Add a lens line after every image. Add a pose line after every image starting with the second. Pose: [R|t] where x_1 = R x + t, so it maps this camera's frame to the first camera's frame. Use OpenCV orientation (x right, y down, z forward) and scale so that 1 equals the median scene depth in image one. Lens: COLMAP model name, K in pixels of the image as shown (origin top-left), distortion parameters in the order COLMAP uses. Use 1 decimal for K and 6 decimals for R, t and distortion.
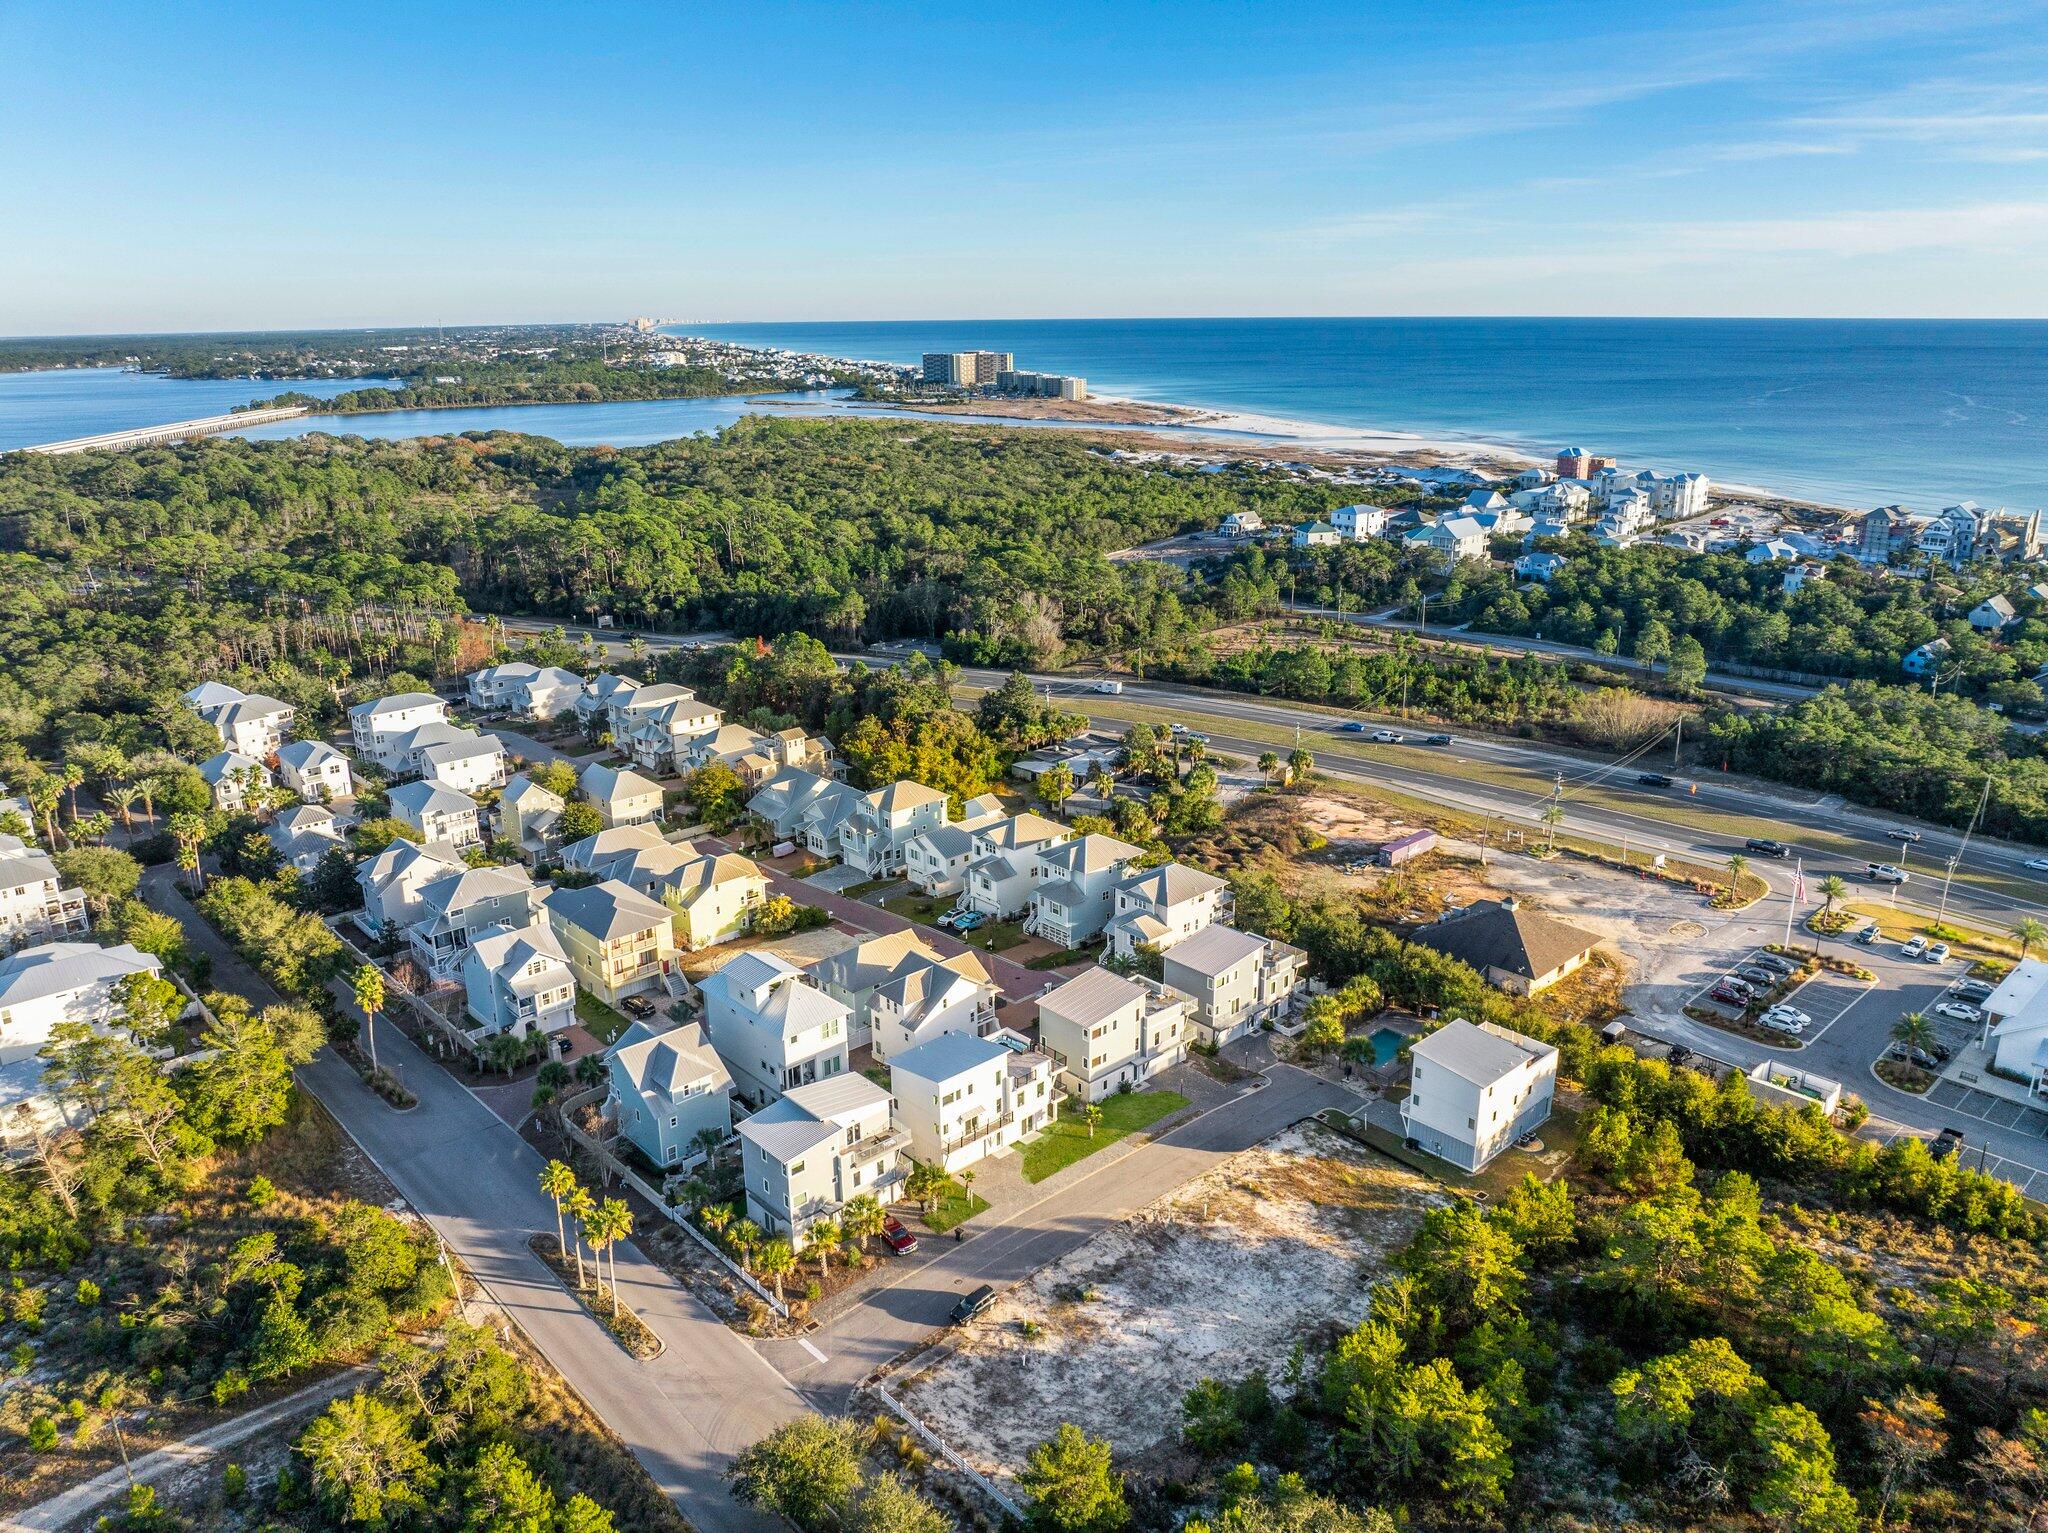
lens RADIAL K [[1438.9, 0, 1025.3], [0, 1438.9, 770.1], [0, 0, 1]] dist [-0.039022, 0.005351]
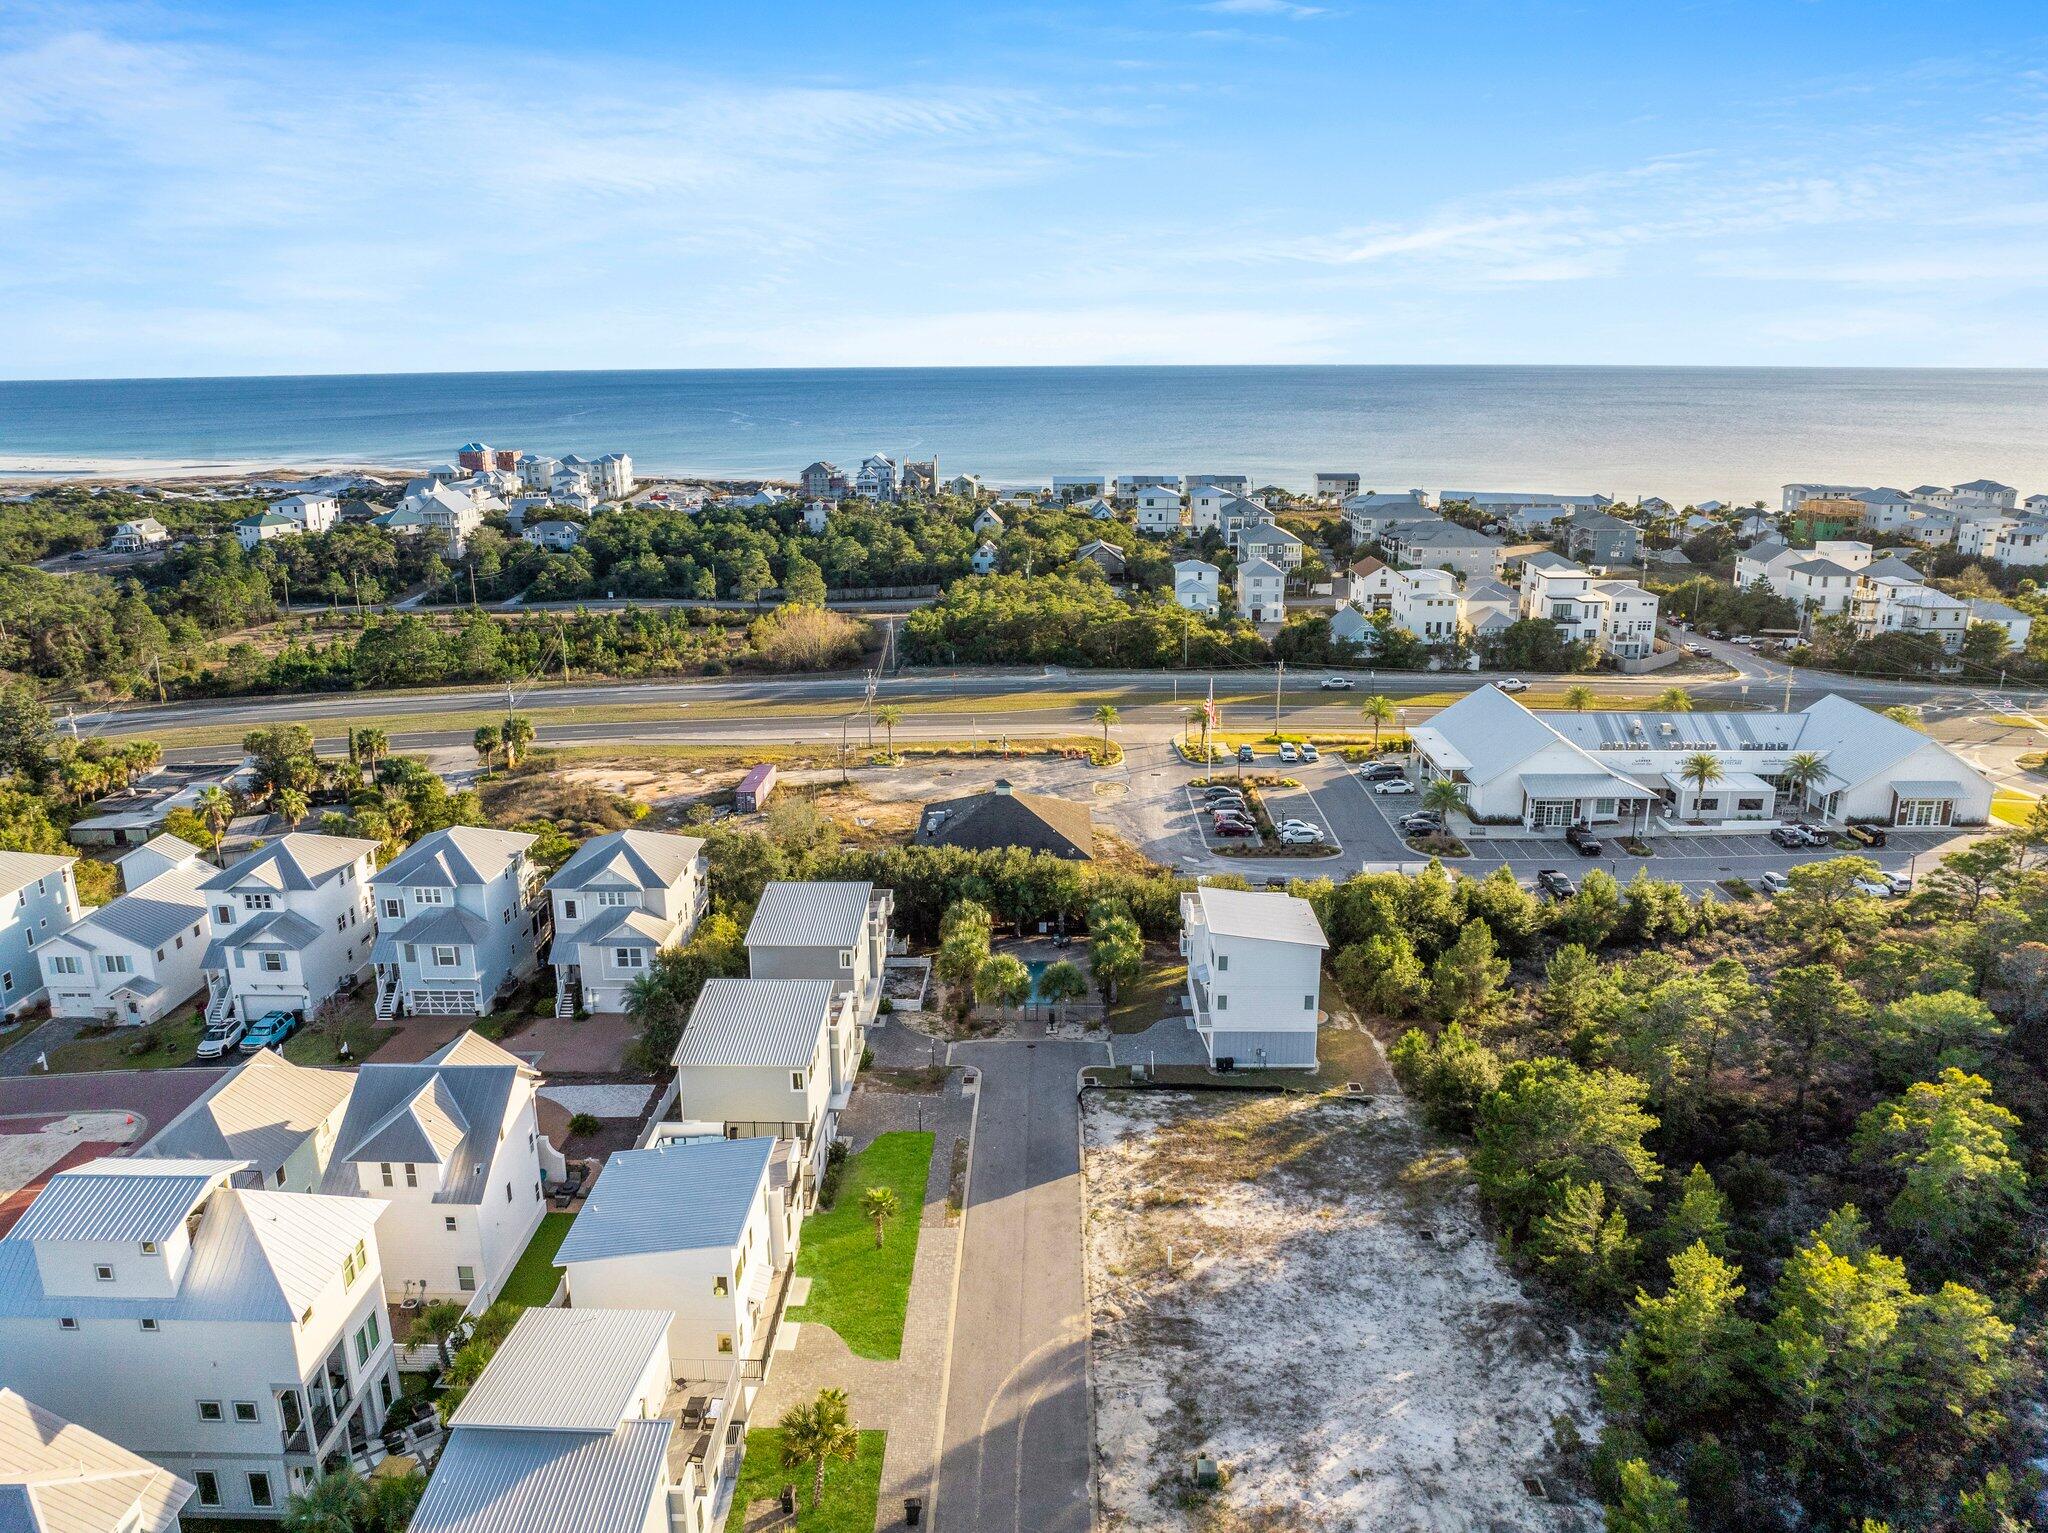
lens RADIAL K [[1438.9, 0, 1013.6], [0, 1438.9, 762.8], [0, 0, 1]] dist [-0.039022, 0.005351]
pose [[0.693928, -0.188731, 0.694870, -0.199865], [0.218947, 0.974649, 0.046070, 0.041021], [-0.685949, 0.120170, 0.717658, 0.390172]]
